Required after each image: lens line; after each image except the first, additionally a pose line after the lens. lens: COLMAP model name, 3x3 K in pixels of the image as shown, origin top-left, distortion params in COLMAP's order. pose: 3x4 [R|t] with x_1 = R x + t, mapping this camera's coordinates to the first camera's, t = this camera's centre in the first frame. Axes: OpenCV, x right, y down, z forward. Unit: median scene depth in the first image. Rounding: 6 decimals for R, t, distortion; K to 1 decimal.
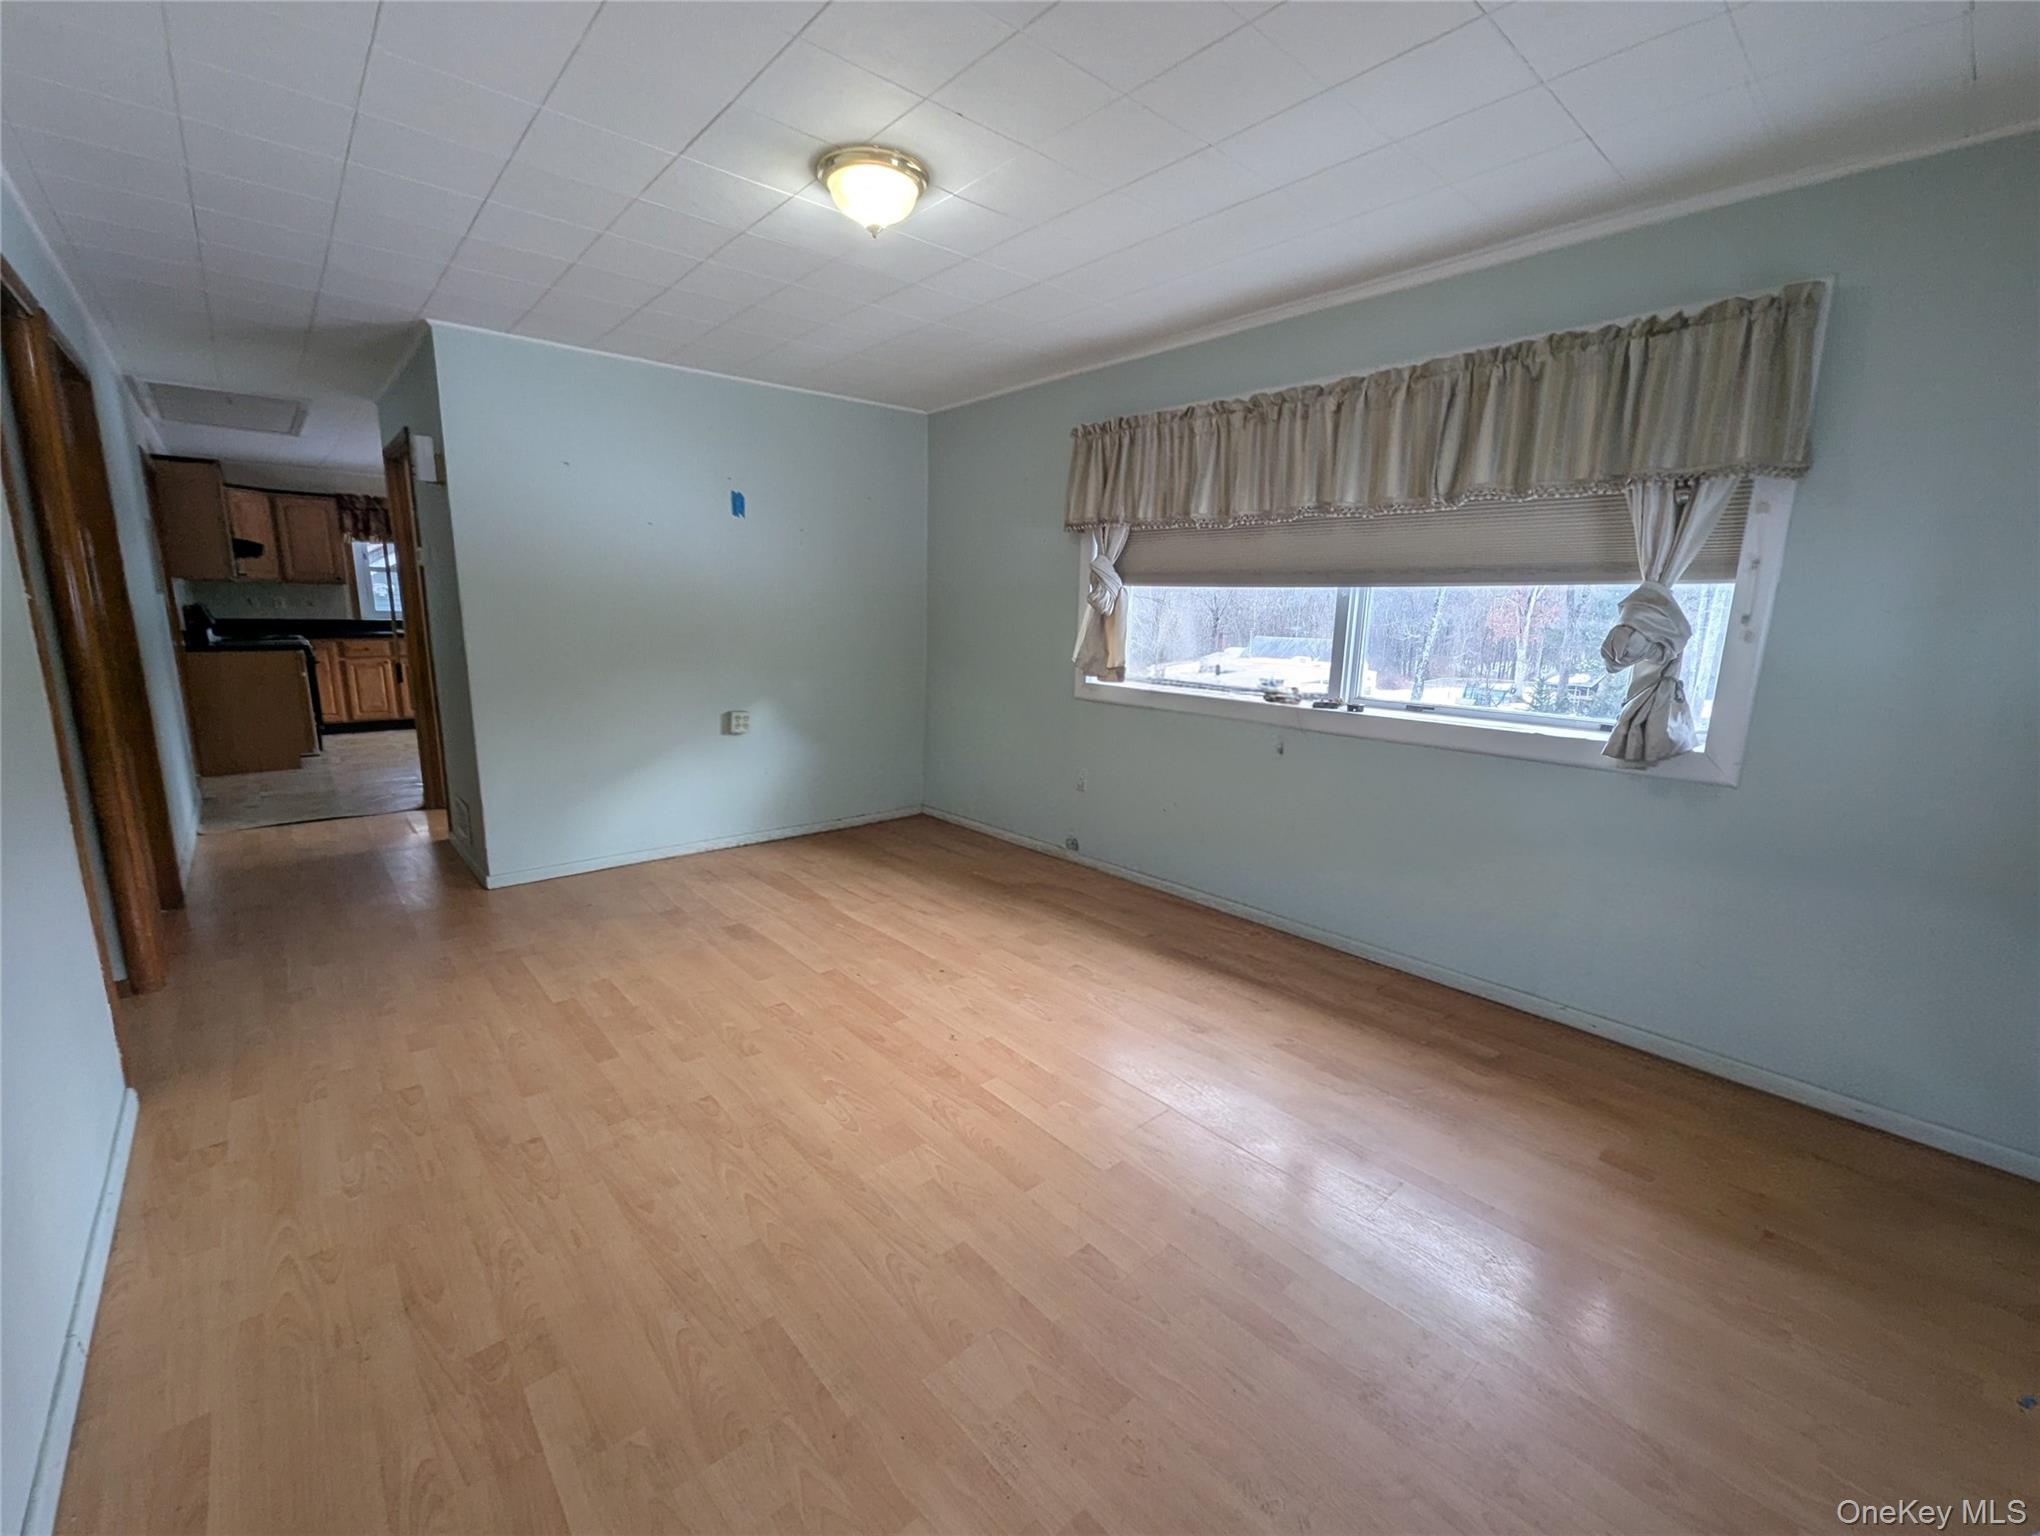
lens RADIAL K [[835.5, 0, 1020.0], [0, 835.5, 768.0], [0, 0, 1]] dist [-0.000137, -0.000336]
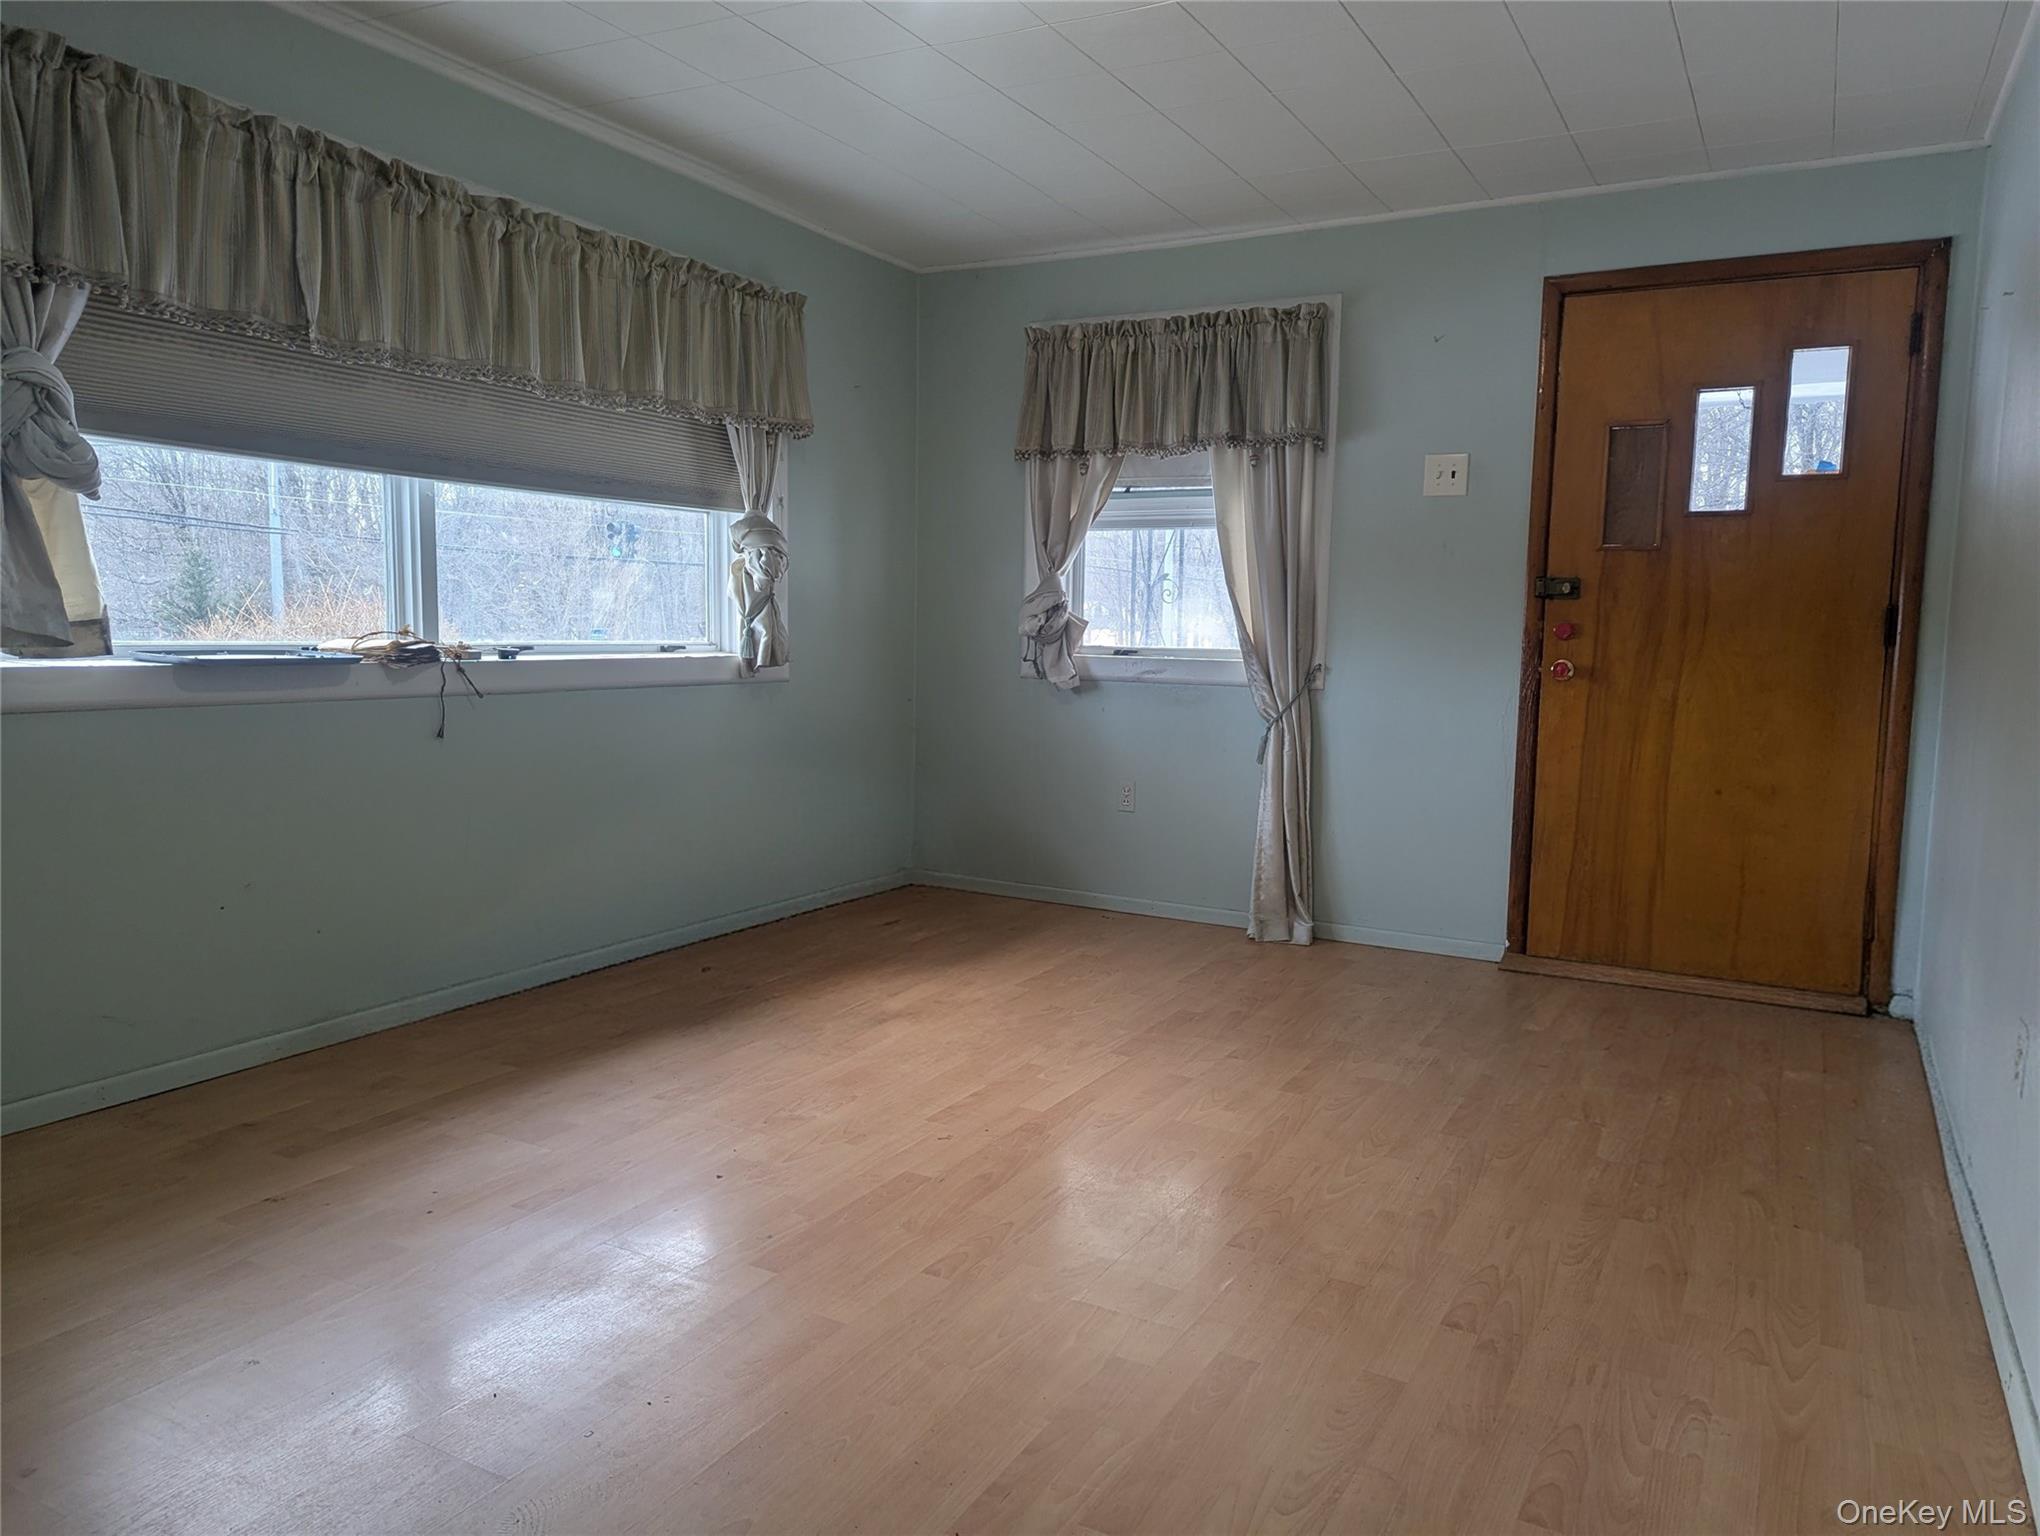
lens RADIAL K [[1423.0, 0, 1000.8], [0, 1423.0, 774.7], [0, 0, 1]] dist [0.072763, -0.052594]
pose [[-0.322932, -0.131088, 0.937300, -1.351277], [0.145637, 0.971682, 0.186074, -0.207013], [-0.935150, 0.196594, -0.294696, 1.458646]]
